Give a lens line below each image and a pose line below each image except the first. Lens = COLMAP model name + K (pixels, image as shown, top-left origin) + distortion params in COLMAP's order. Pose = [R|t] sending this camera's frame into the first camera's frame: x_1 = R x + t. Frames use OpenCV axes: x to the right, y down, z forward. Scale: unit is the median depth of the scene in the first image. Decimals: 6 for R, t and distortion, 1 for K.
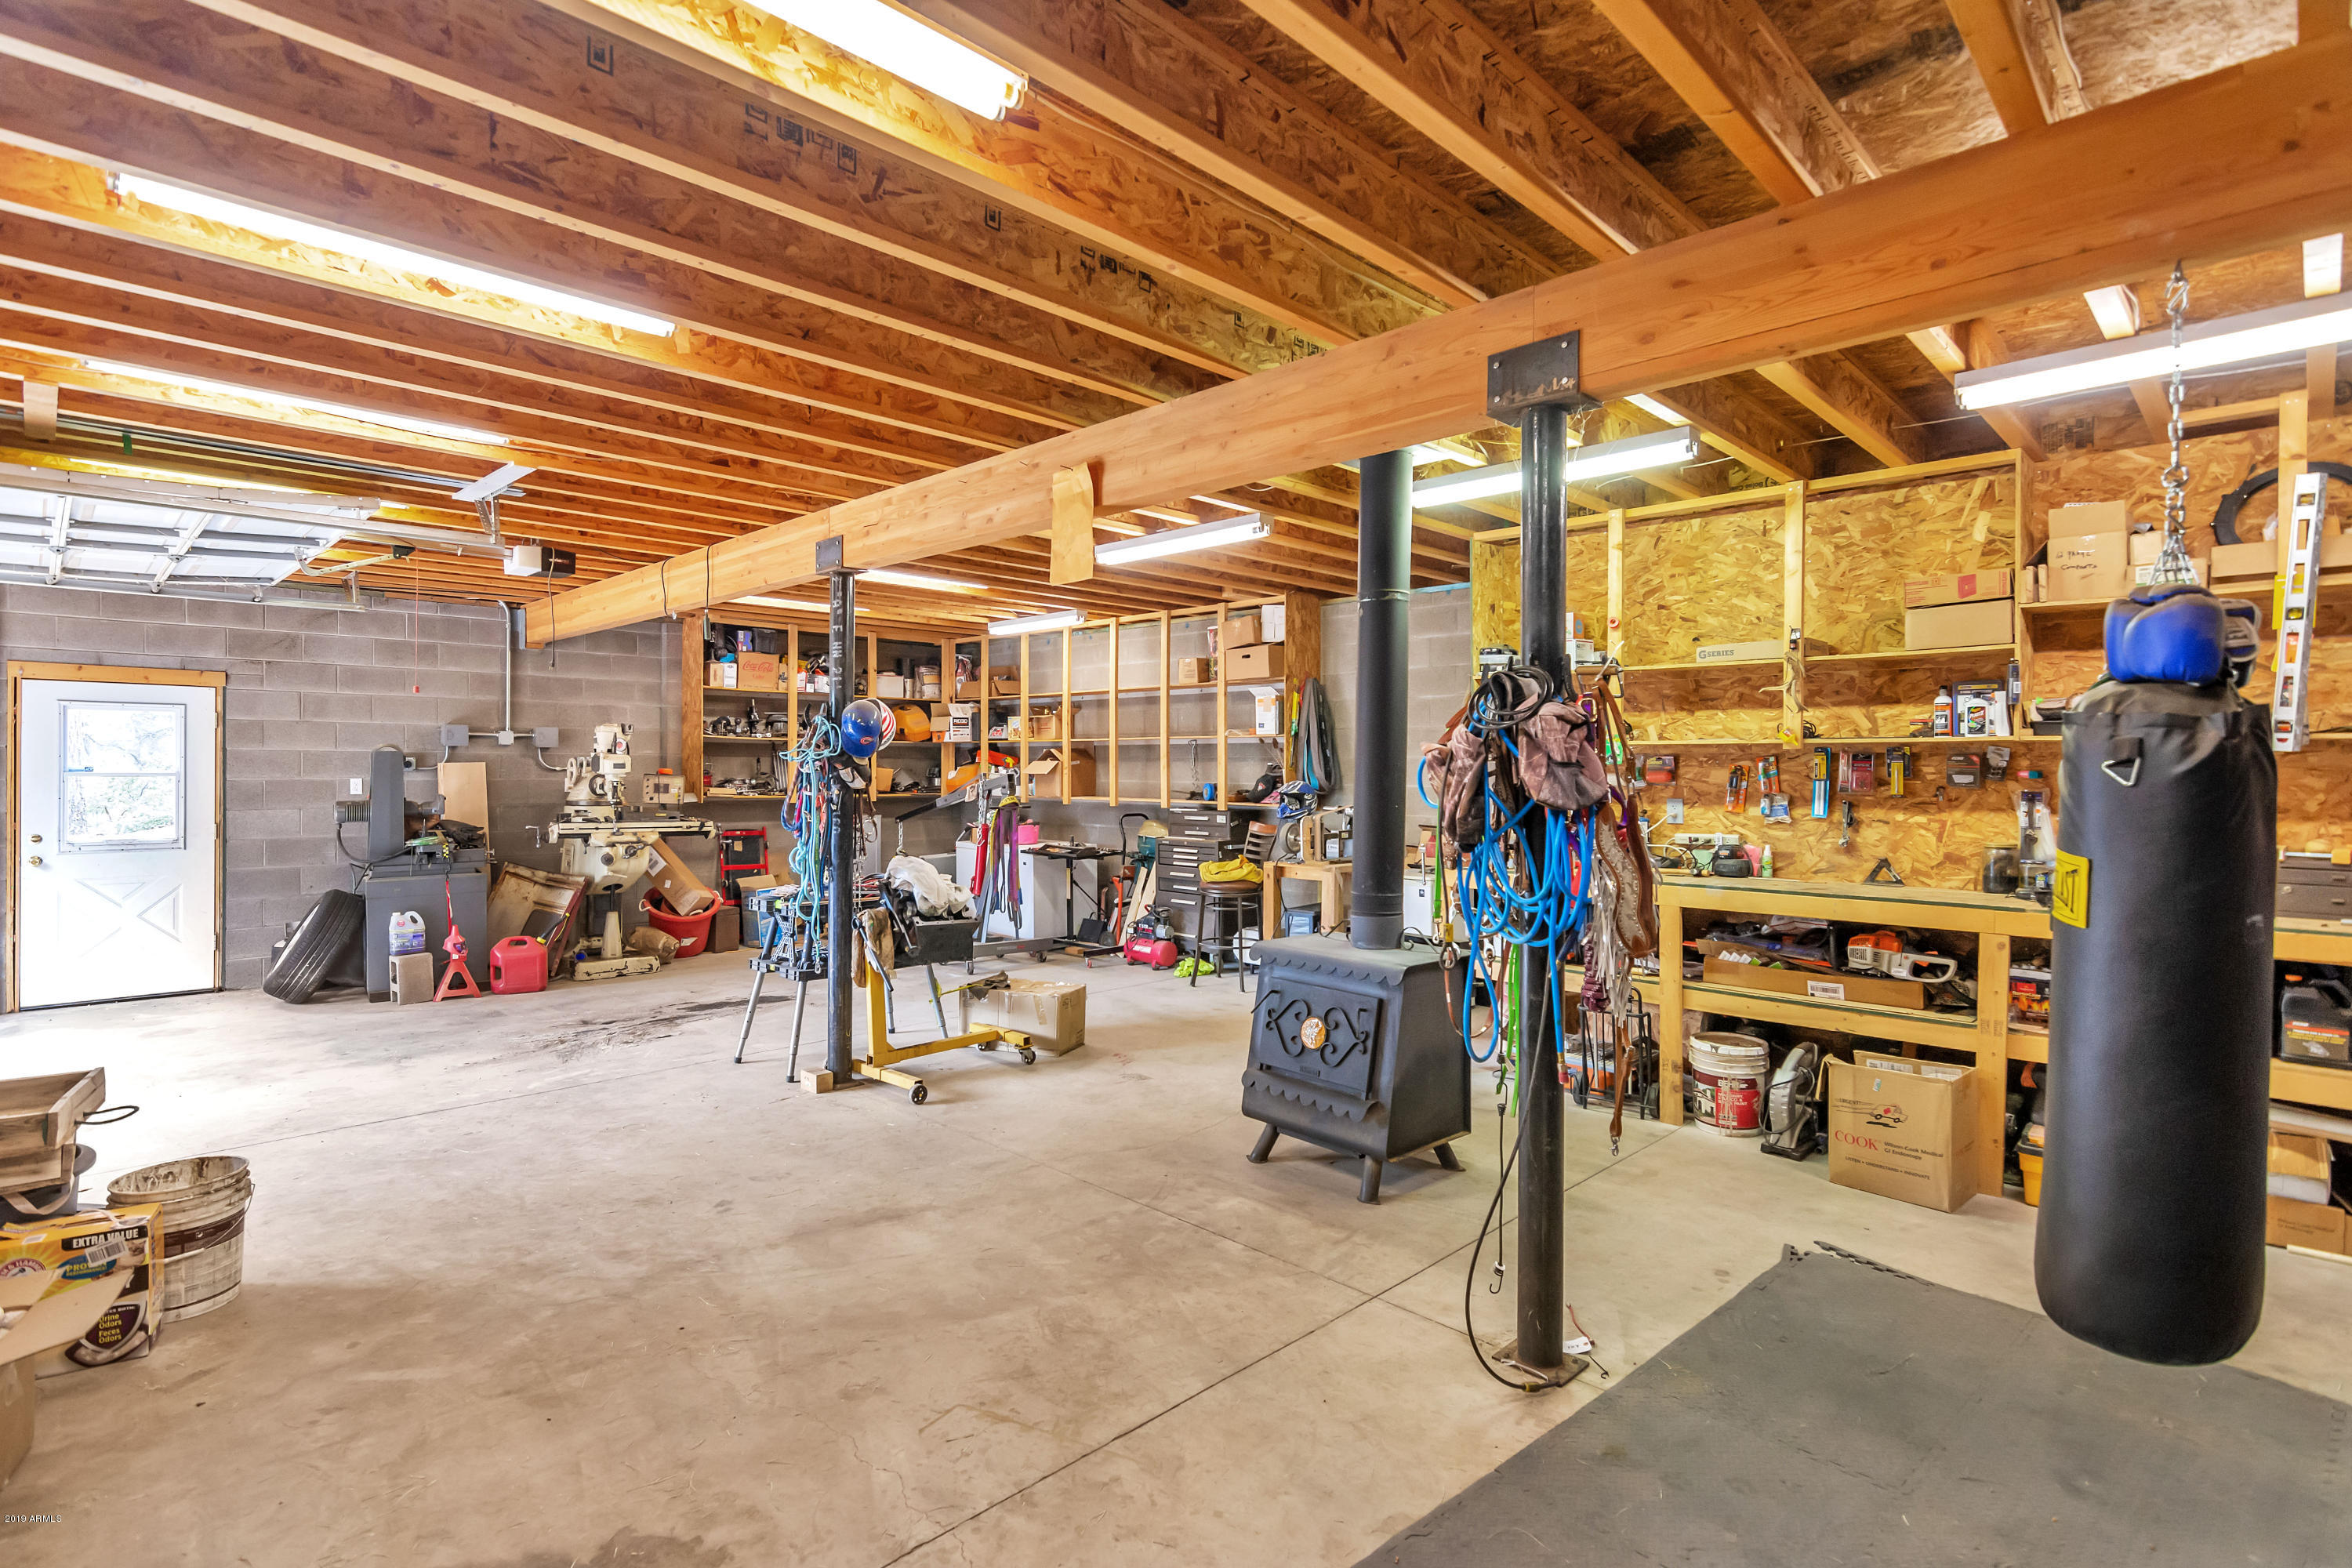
lens RADIAL K [[1157.8, 0, 1185.9], [0, 1157.8, 773.6], [0, 0, 1]] dist [-0.002298, -0.000151]
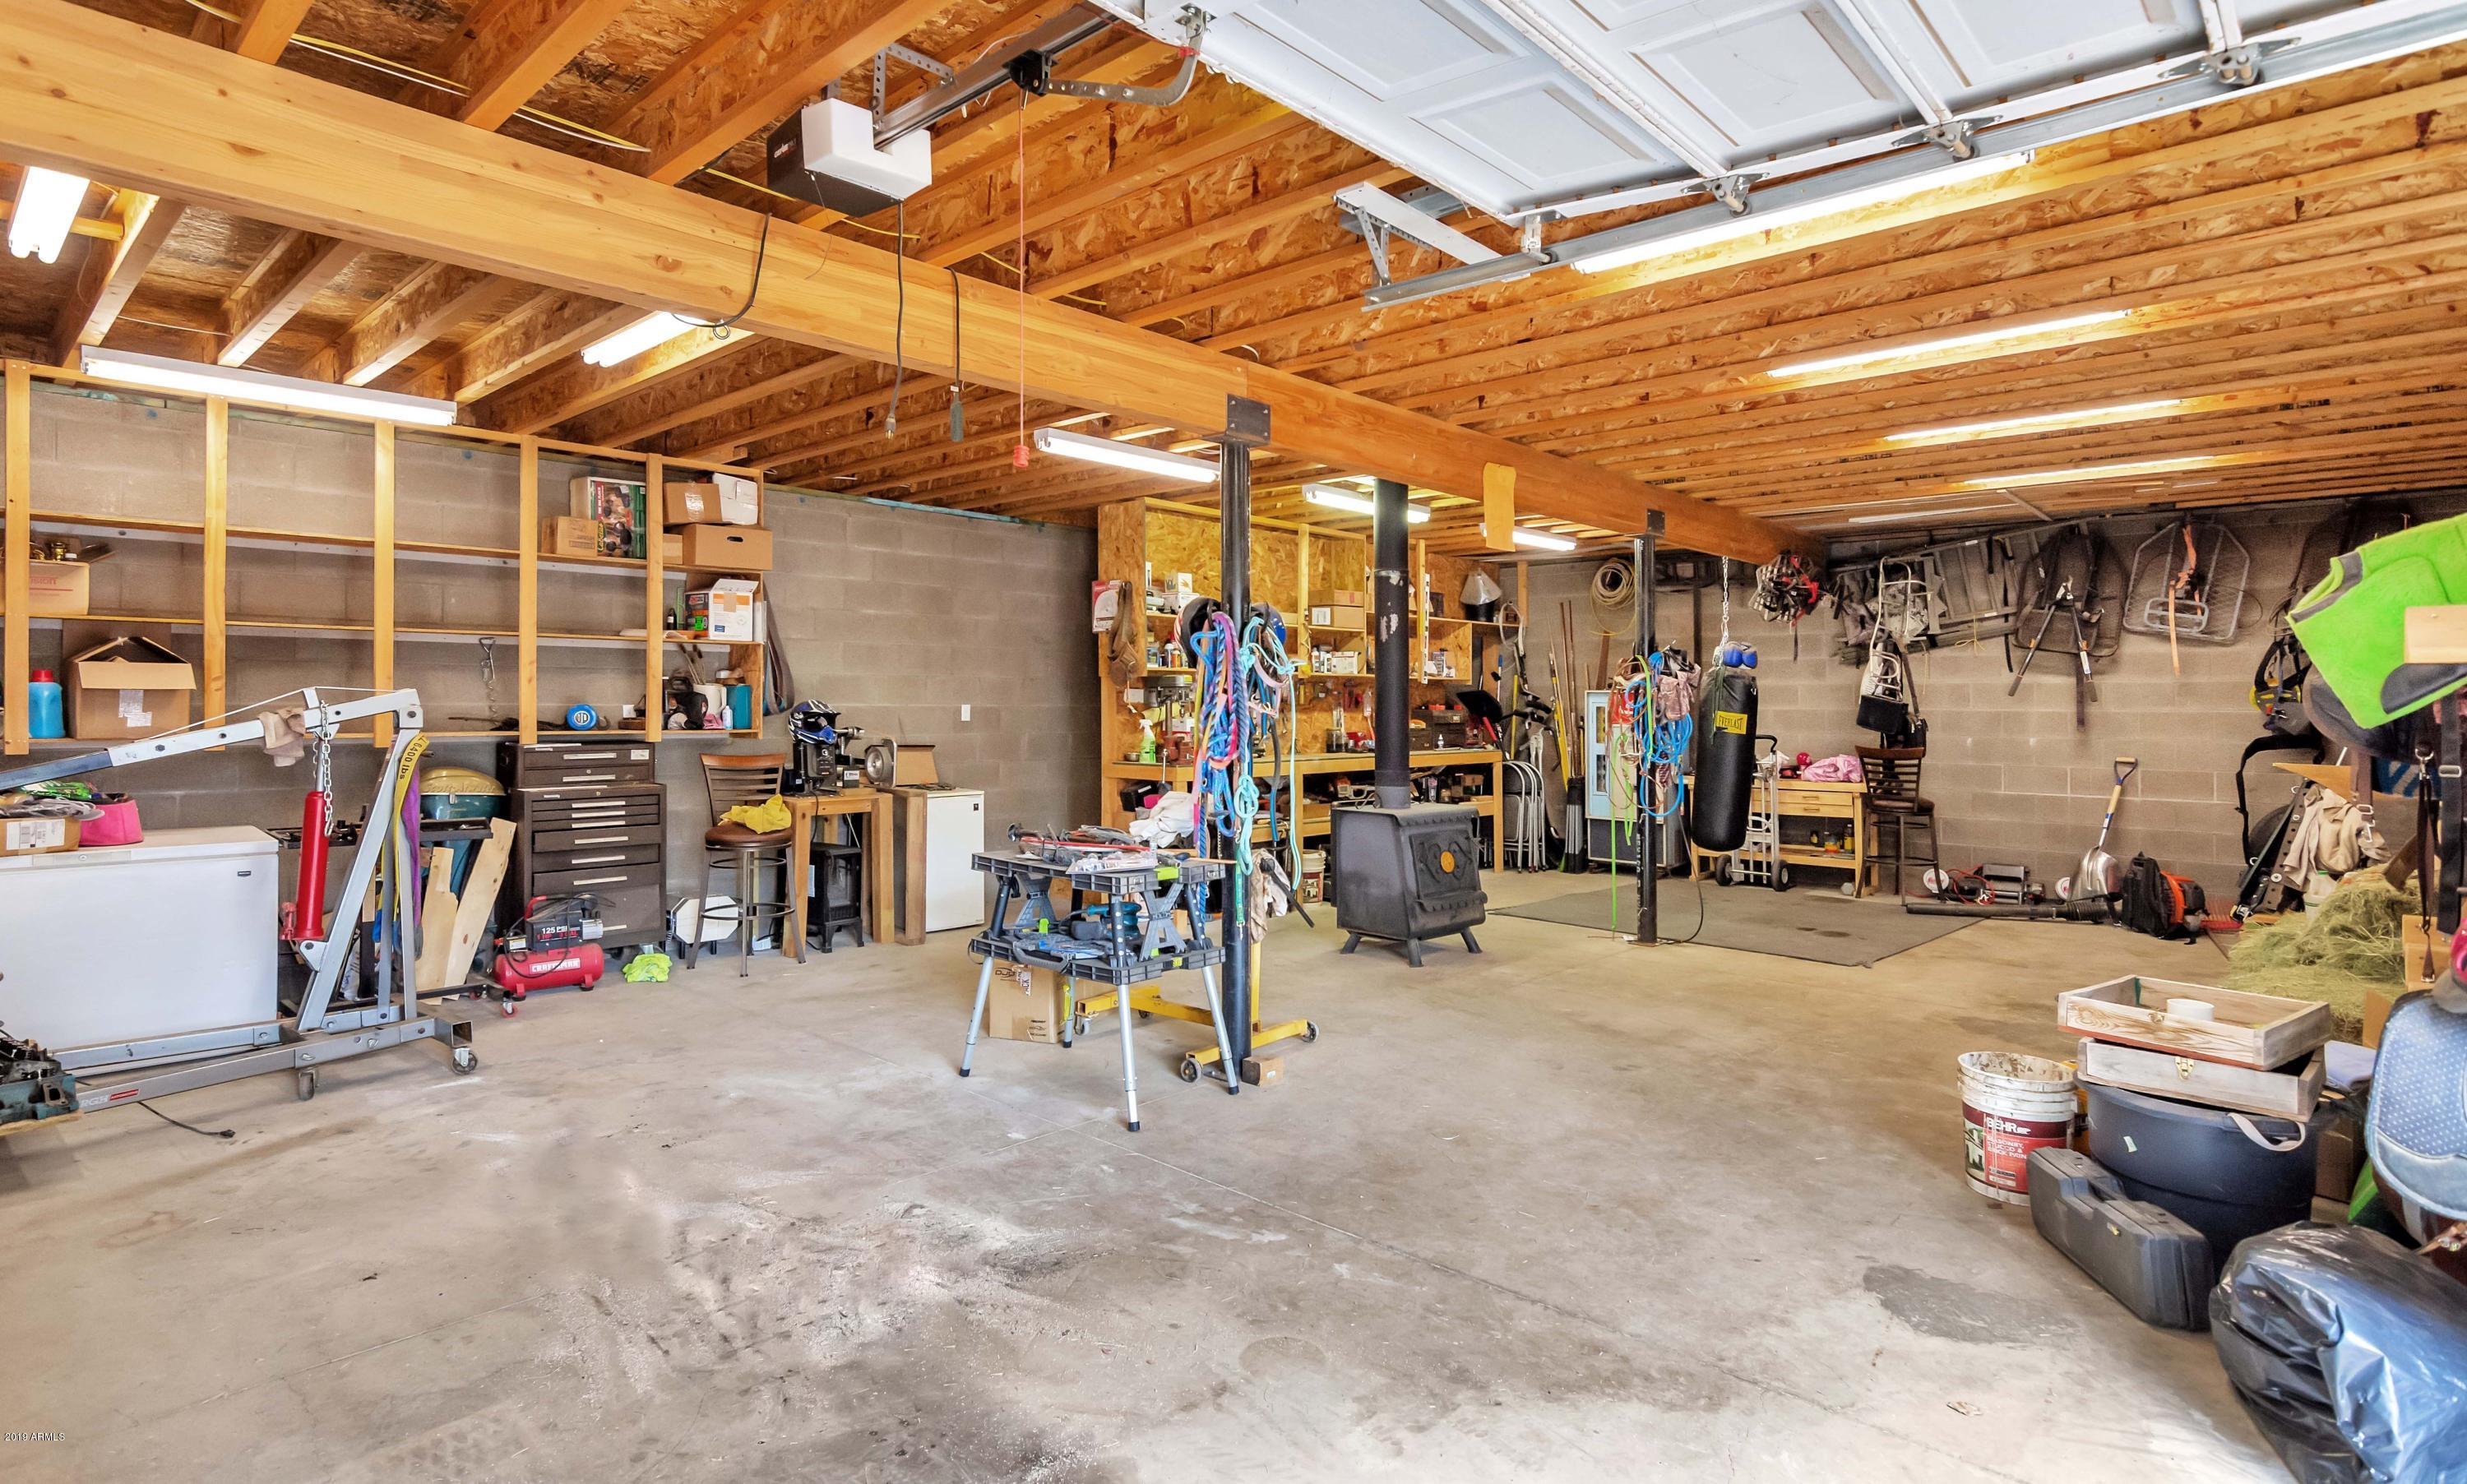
lens RADIAL K [[1221.5, 0, 1243.9], [0, 1221.5, 738.6], [0, 0, 1]] dist [0.000350, 0.000641]
pose [[-0.033959, -0.035036, 0.998809, -1.422657], [-0.000208, 0.999386, 0.035050, 0.004262], [-0.999423, 0.000983, -0.033945, 1.274031]]
